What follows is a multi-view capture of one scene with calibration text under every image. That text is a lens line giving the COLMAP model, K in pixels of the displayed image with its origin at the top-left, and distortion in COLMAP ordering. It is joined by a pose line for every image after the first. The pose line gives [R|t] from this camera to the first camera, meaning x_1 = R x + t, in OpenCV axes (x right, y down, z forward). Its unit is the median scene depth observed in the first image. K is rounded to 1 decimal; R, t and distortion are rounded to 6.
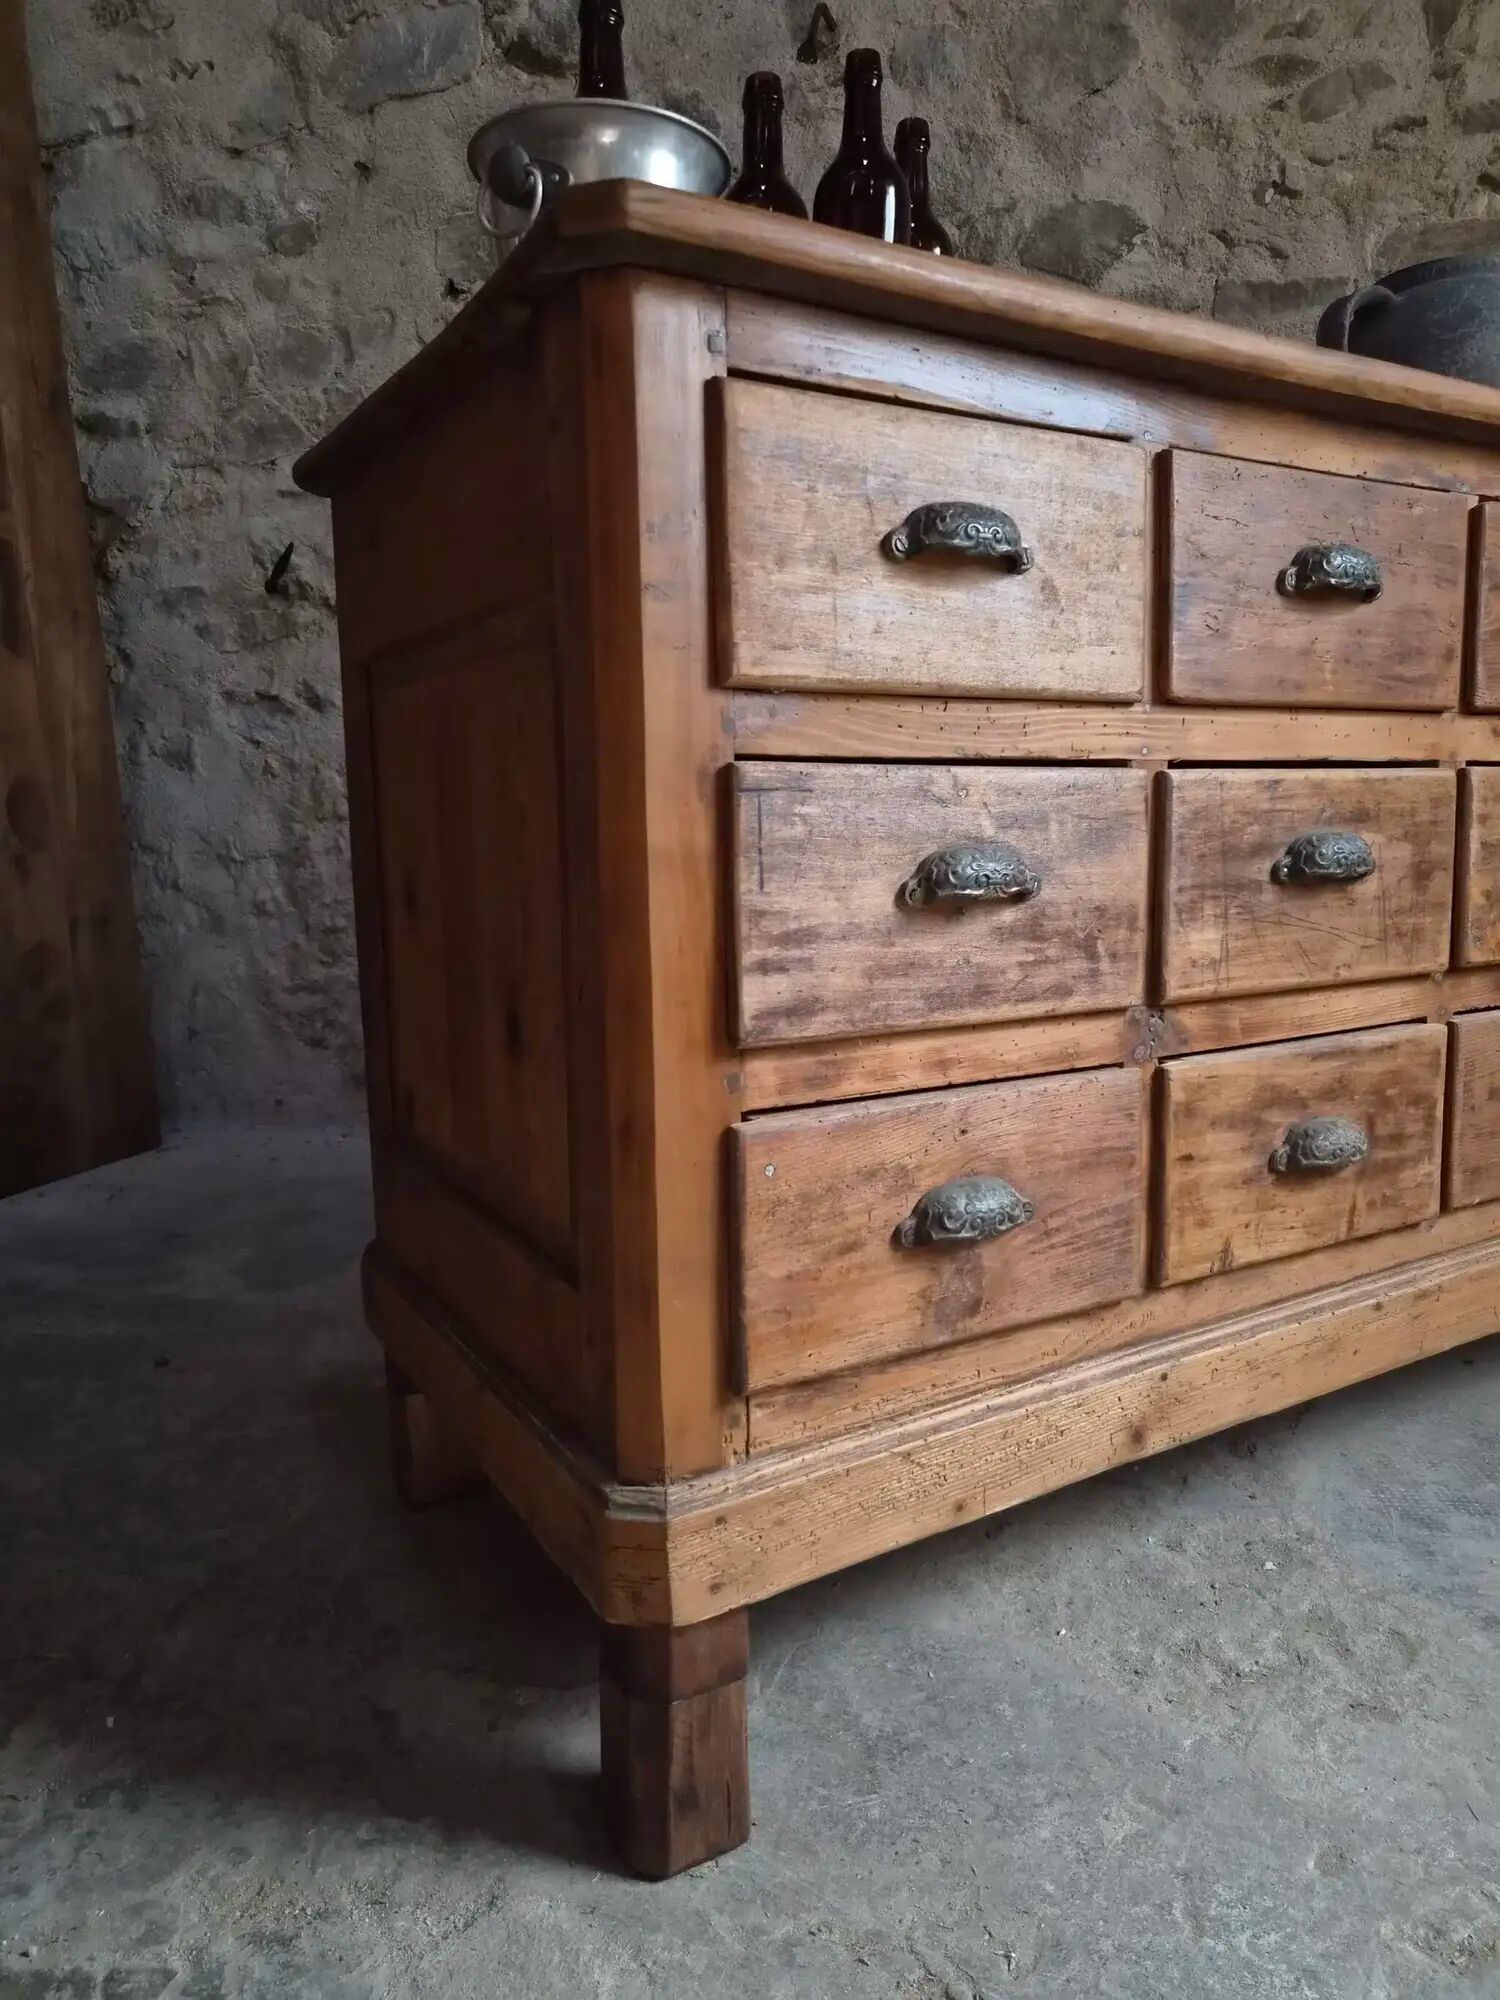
lens RADIAL K [[1352.3, 0, 741.0], [0, 1352.3, 991.0], [0, 0, 1]] dist [0.065208, -0.052458]
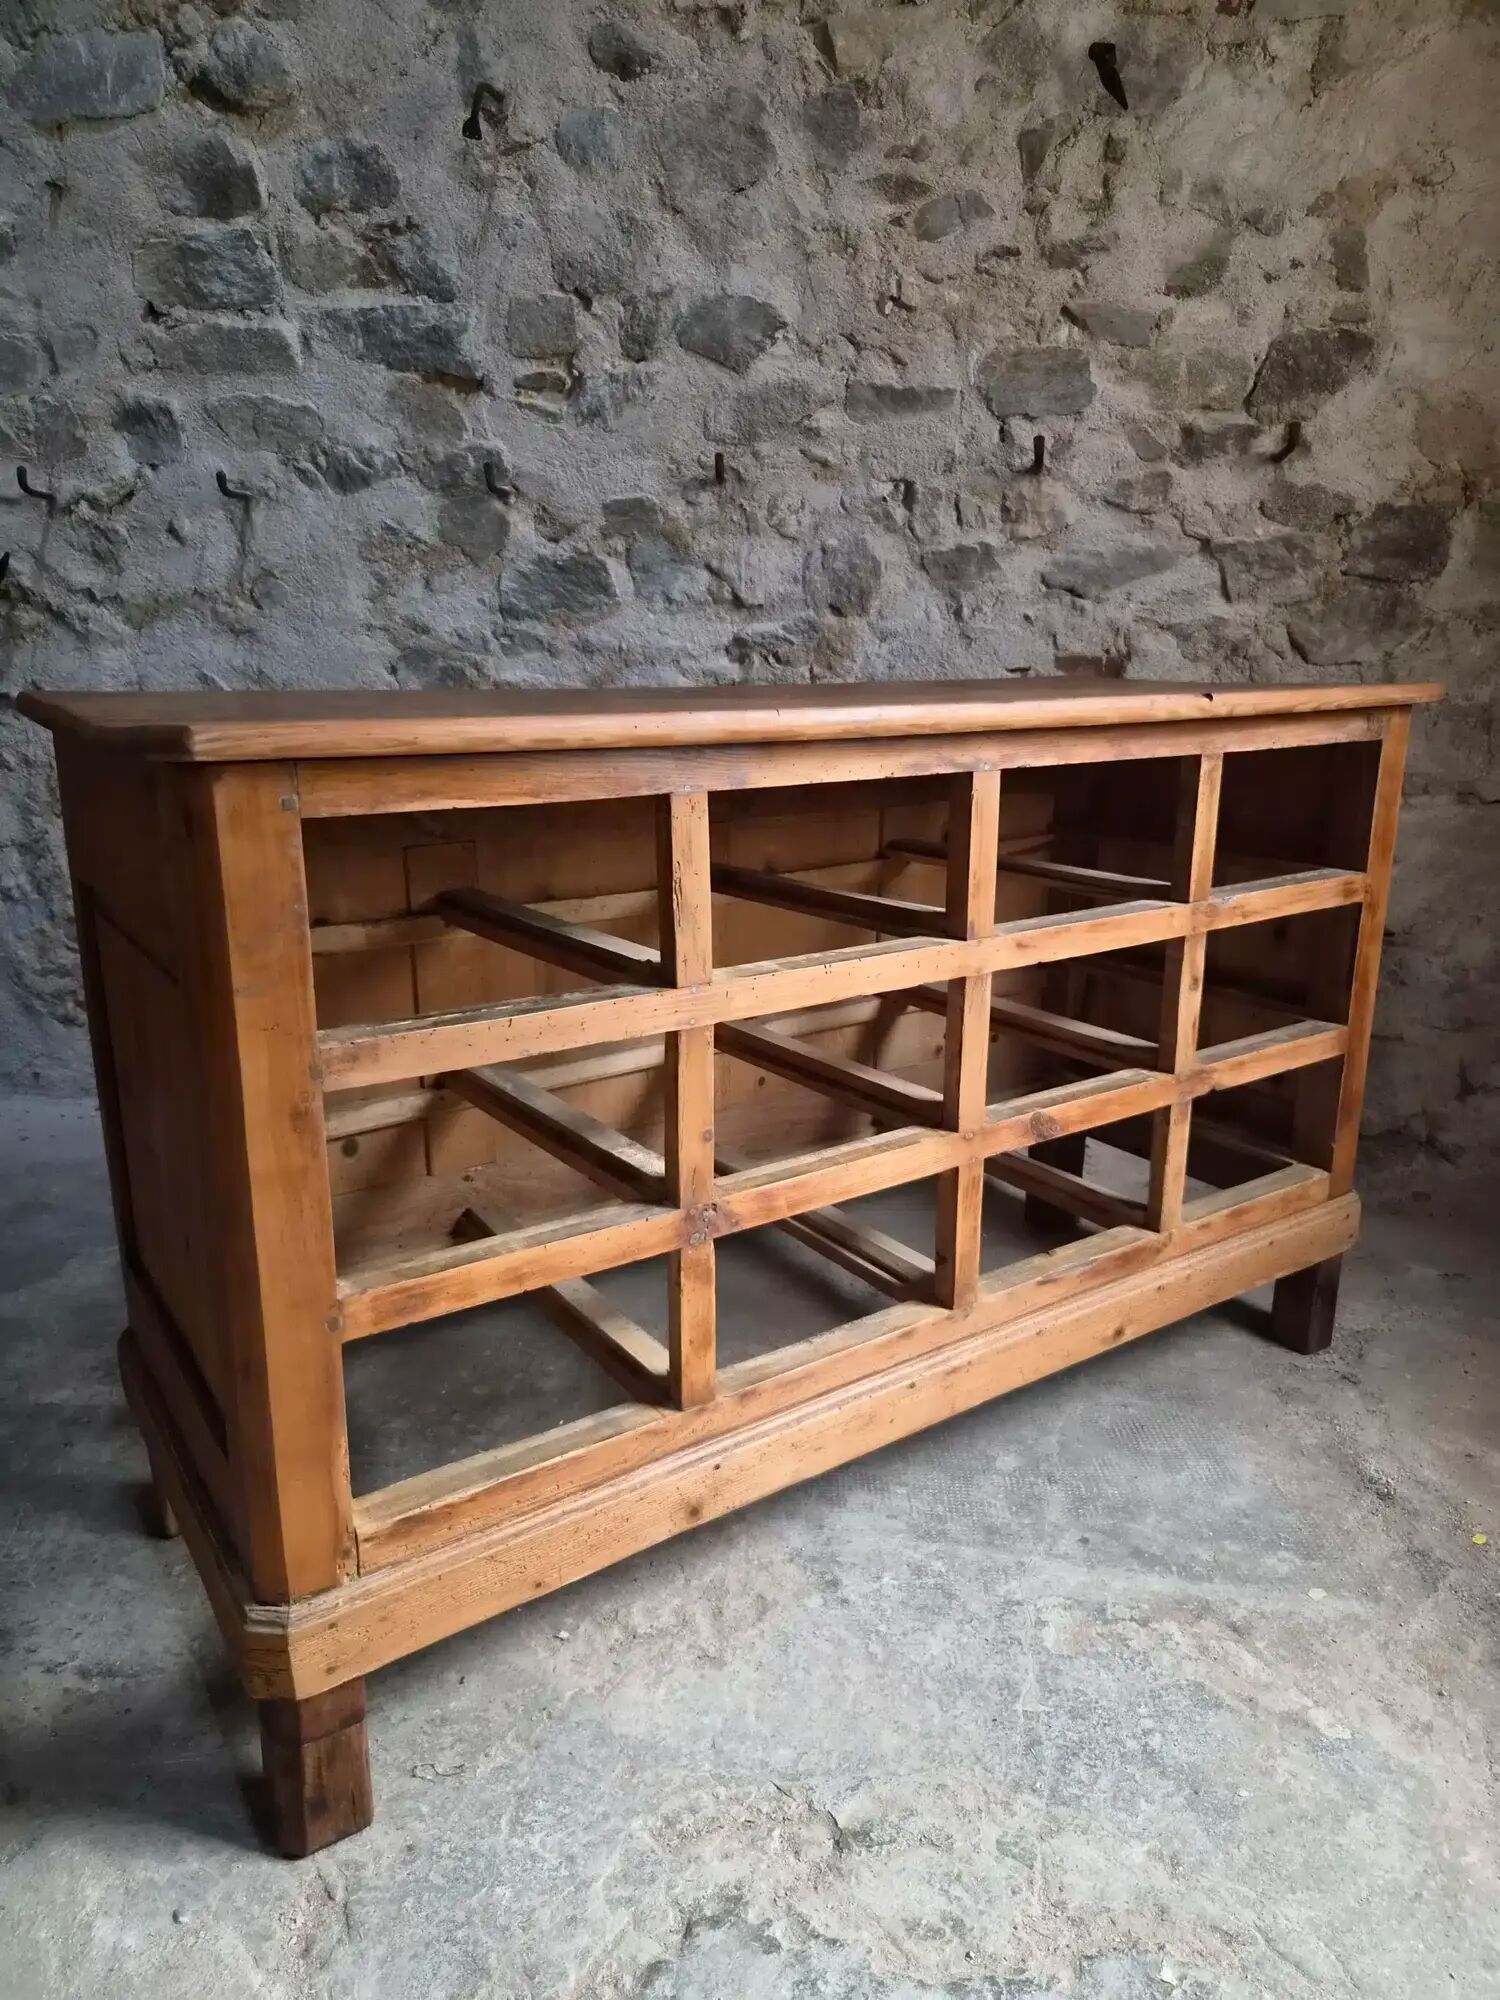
lens RADIAL K [[1352.3, 0, 773.9], [0, 1352.3, 998.3], [0, 0, 1]] dist [0.065208, -0.052458]
pose [[0.995198, -0.003982, 0.097802, 0.178211], [-0.008139, 0.992346, 0.123224, -0.156639], [-0.097544, -0.123428, 0.987548, -0.152714]]
